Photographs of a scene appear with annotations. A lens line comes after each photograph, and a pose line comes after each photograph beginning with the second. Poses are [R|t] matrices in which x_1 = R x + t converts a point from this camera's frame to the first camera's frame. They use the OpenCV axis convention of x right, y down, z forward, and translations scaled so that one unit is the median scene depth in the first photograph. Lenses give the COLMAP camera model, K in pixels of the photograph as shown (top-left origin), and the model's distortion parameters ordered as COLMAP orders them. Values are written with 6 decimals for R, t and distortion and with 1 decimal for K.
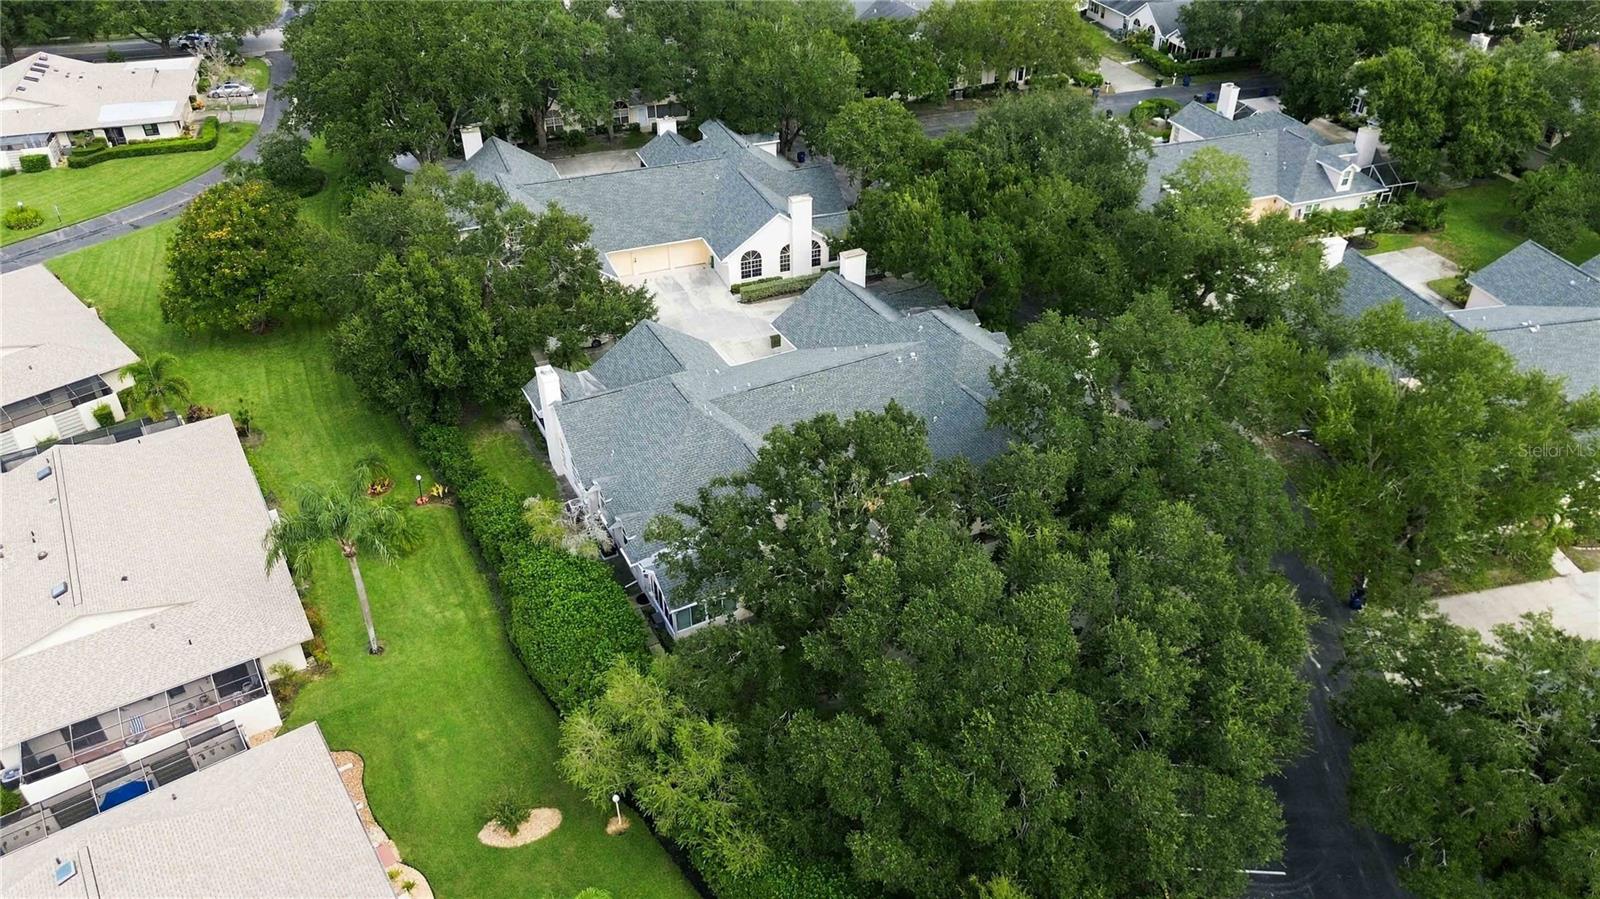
lens RADIAL K [[1140.2, 0, 789.3], [0, 1140.2, 446.6], [0, 0, 1]] dist [0.067063, -0.063980]
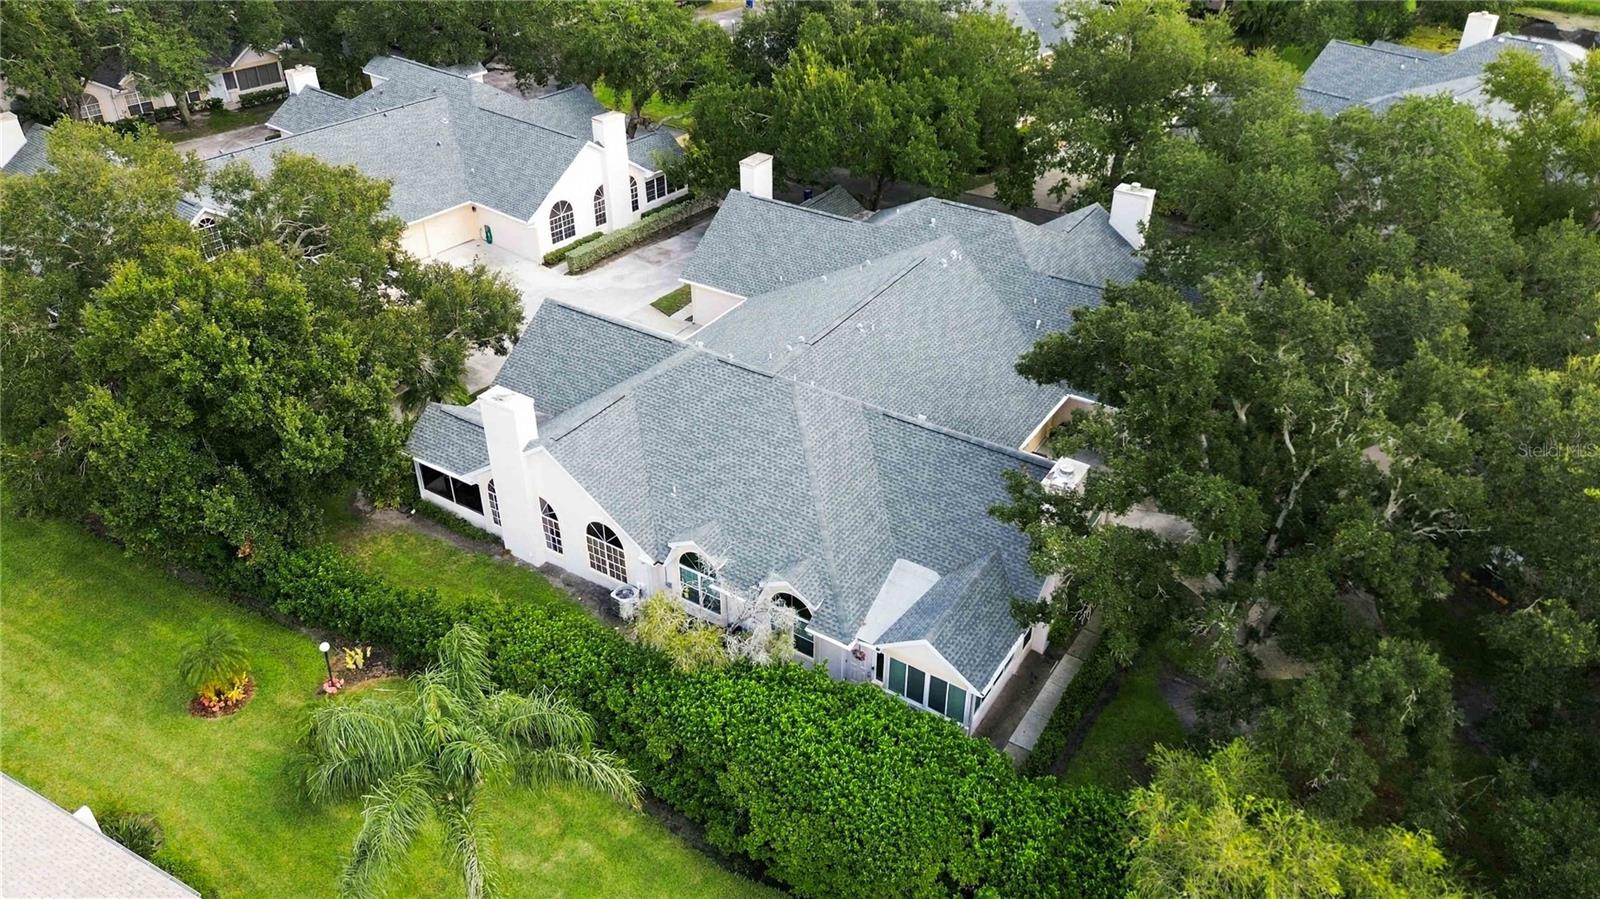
lens RADIAL K [[1140.2, 0, 789.3], [0, 1140.2, 446.6], [0, 0, 1]] dist [0.067063, -0.063980]
pose [[0.862492, -0.272010, 0.426753, -0.255018], [0.276770, 0.959516, 0.052222, -0.023303], [-0.423682, 0.073071, 0.902859, 0.308547]]
